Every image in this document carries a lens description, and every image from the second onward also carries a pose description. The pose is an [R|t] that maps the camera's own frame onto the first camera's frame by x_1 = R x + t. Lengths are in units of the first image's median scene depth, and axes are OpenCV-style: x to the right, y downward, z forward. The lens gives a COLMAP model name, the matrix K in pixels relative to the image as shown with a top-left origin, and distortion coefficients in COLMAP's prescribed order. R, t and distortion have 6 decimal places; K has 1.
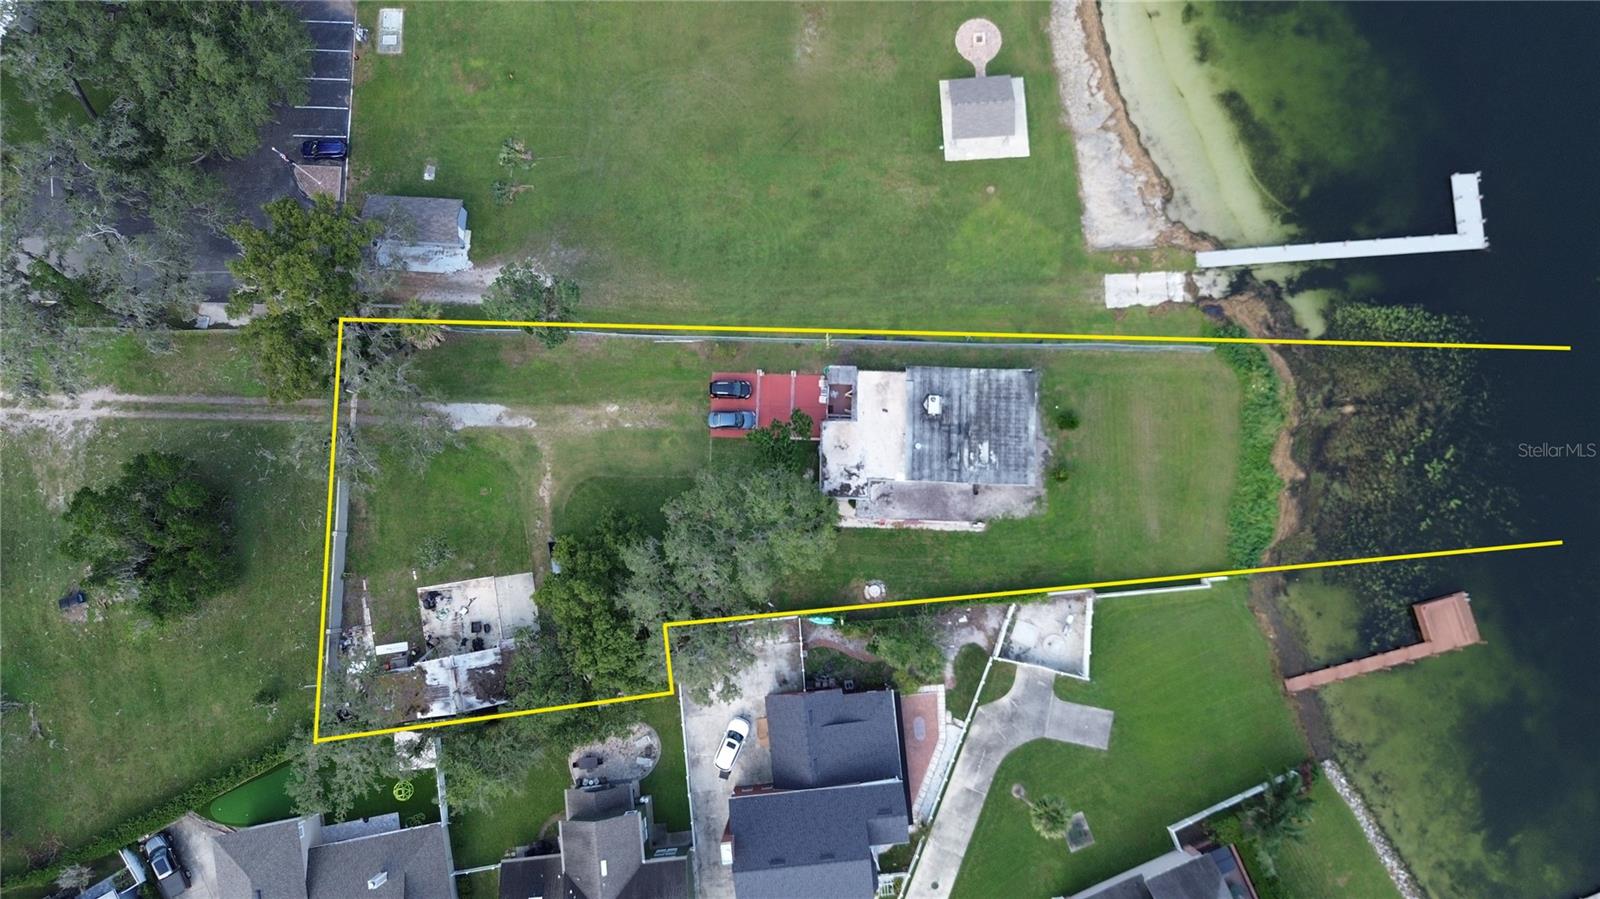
lens RADIAL K [[1216.0, 0, 800.0], [0, 1216.0, 449.5], [0, 0, 1]] dist [-0.002965, -0.005713]
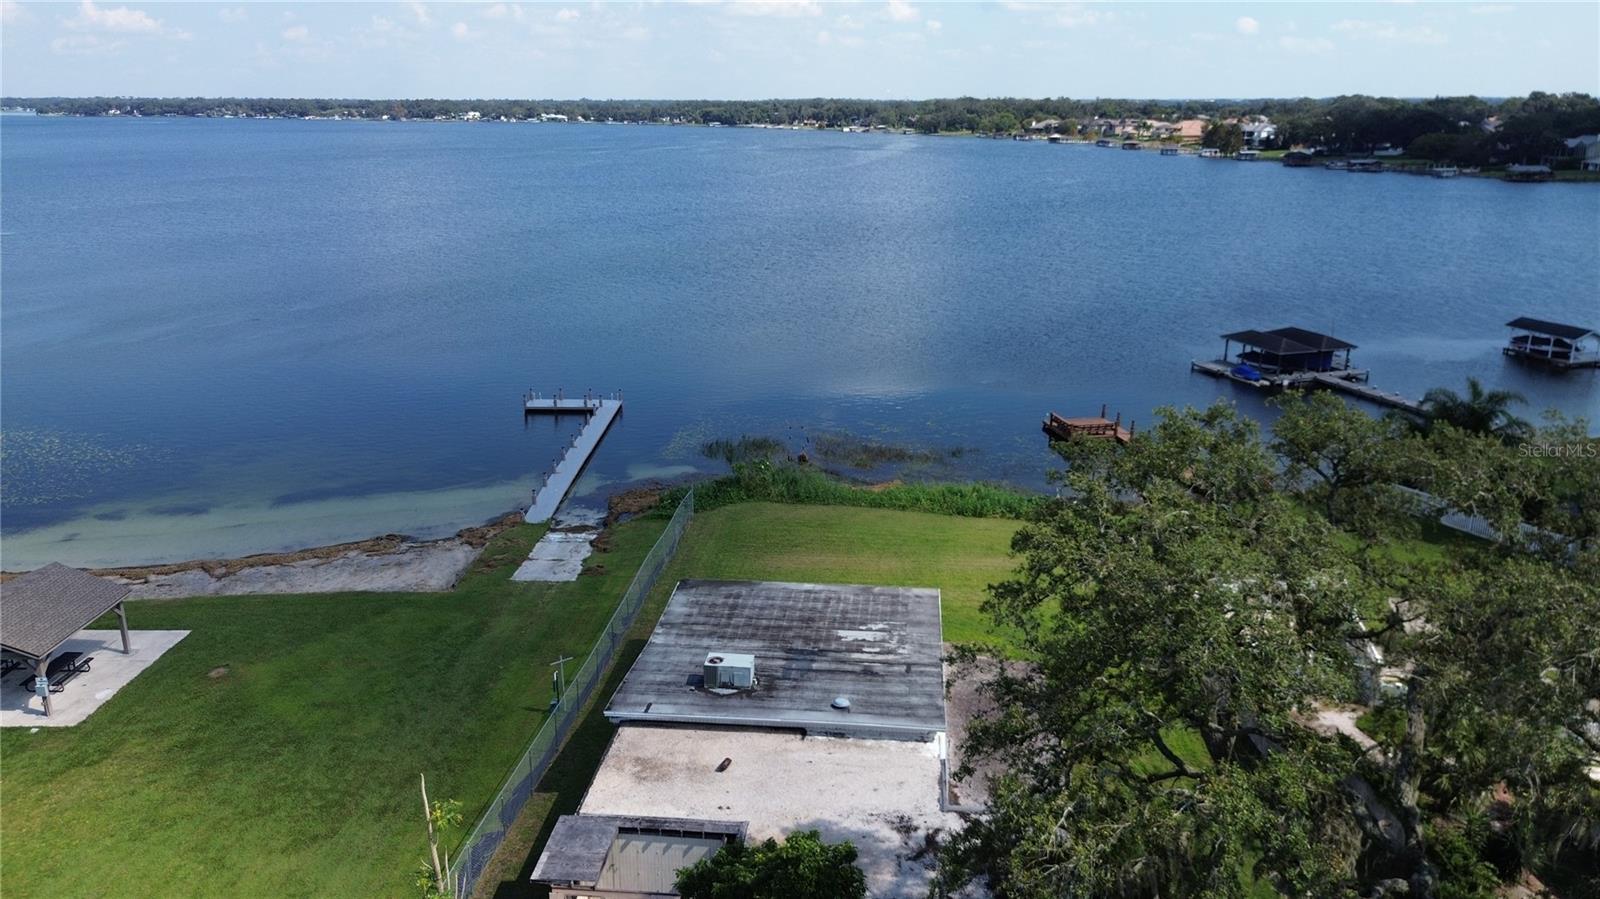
lens RADIAL K [[1133.5, 0, 800.0], [0, 1133.5, 449.5], [0, 0, 1]] dist [0.054410, -0.002235]
pose [[0.072821, -0.271318, 0.959731, -0.195216], [0.990358, 0.133378, -0.037439, -0.012323], [-0.117849, 0.953204, 0.278414, 0.839517]]
